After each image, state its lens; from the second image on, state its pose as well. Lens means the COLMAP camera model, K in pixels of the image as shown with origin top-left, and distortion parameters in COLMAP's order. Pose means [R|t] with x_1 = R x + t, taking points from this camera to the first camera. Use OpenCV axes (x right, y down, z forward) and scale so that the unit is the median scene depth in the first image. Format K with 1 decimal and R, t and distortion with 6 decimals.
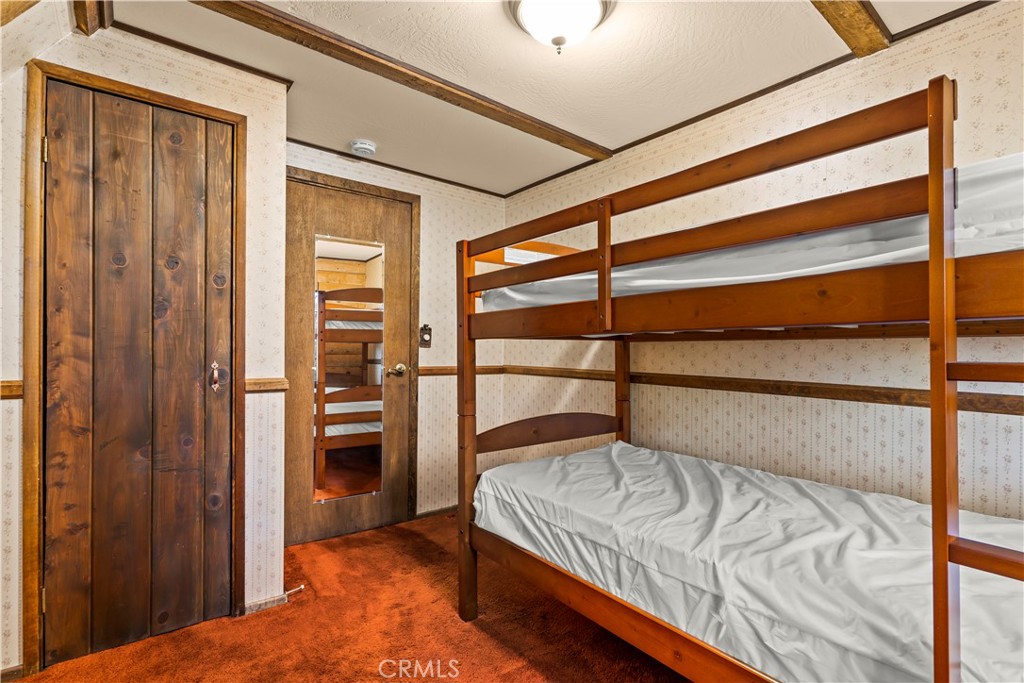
lens RADIAL K [[489.6, 0, 509.8], [0, 489.6, 343.8], [0, 0, 1]] dist [0.001219, -0.000345]
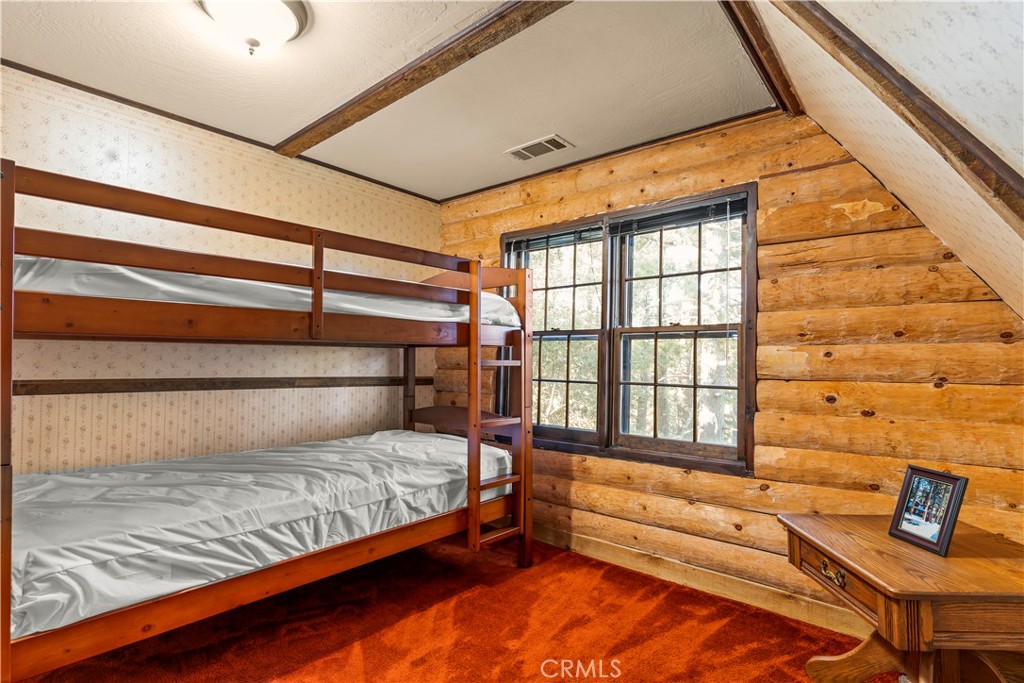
lens RADIAL K [[489.6, 0, 509.8], [0, 489.6, 343.8], [0, 0, 1]] dist [0.001219, -0.000345]
pose [[-0.186886, 0.020330, 0.982171, -1.052940], [-0.026692, 0.999312, -0.025763, 0.005248], [-0.982019, -0.031031, -0.186214, 0.719656]]
